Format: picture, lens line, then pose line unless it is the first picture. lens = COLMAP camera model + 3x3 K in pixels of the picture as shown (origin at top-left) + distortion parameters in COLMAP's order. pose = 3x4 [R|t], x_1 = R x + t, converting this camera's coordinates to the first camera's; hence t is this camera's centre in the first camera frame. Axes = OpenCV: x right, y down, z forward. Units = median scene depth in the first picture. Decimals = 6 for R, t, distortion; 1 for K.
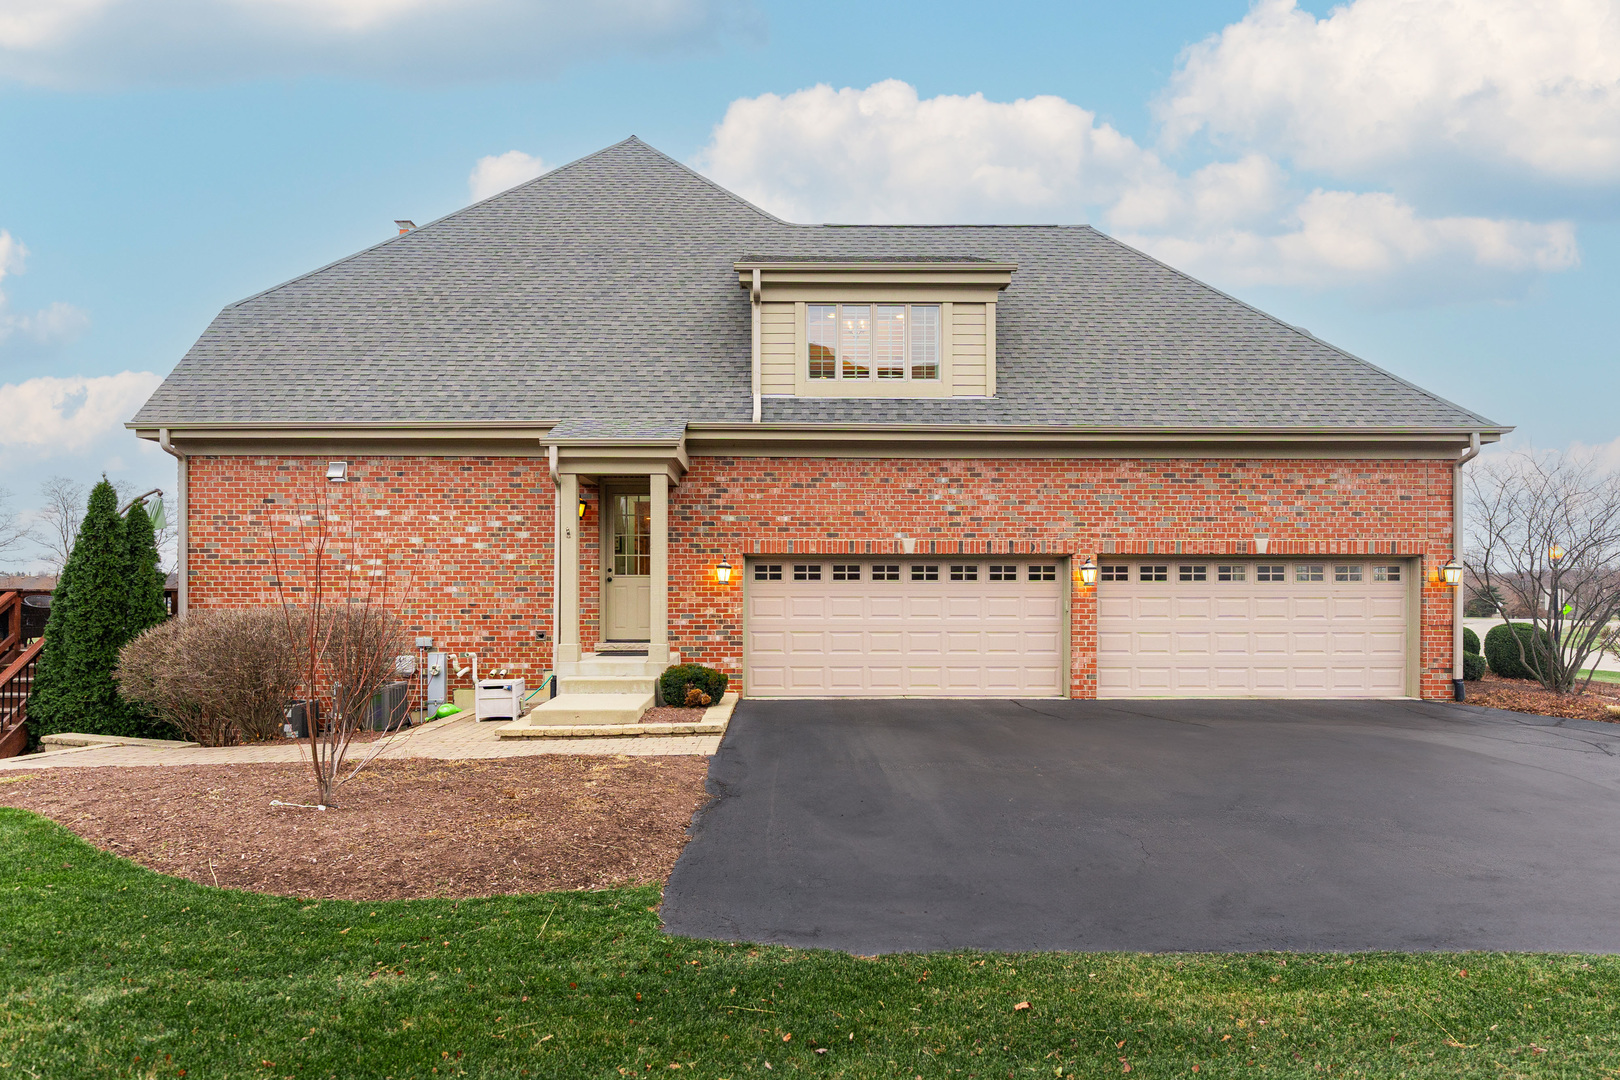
lens RADIAL K [[695.4, 0, 758.1], [0, 695.4, 596.0], [0, 0, 1]] dist [-0.002192, -0.000434]
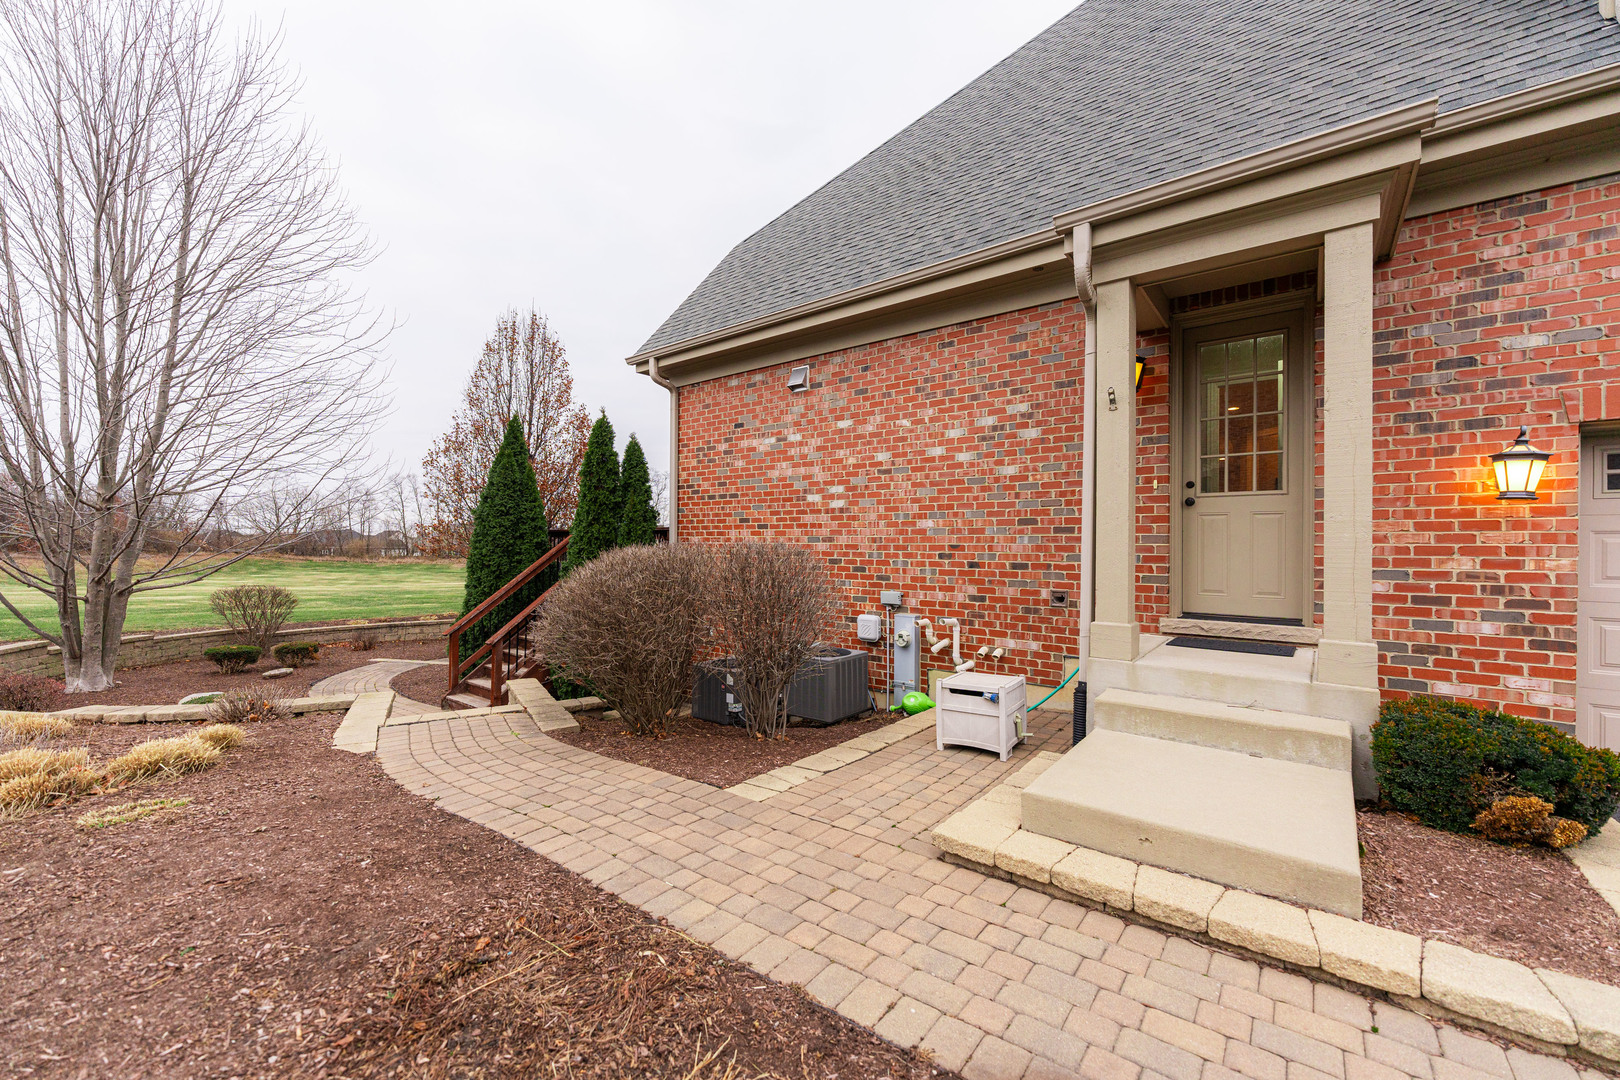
lens RADIAL K [[634.4, 0, 803.7], [0, 634.4, 543.5], [0, 0, 1]] dist [0.003698, 0.000270]
pose [[0.764464, 0.003173, -0.644659, -0.125976], [-0.006154, 0.999978, -0.002376, 0.012086], [0.644637, 0.005784, 0.764467, 0.432450]]
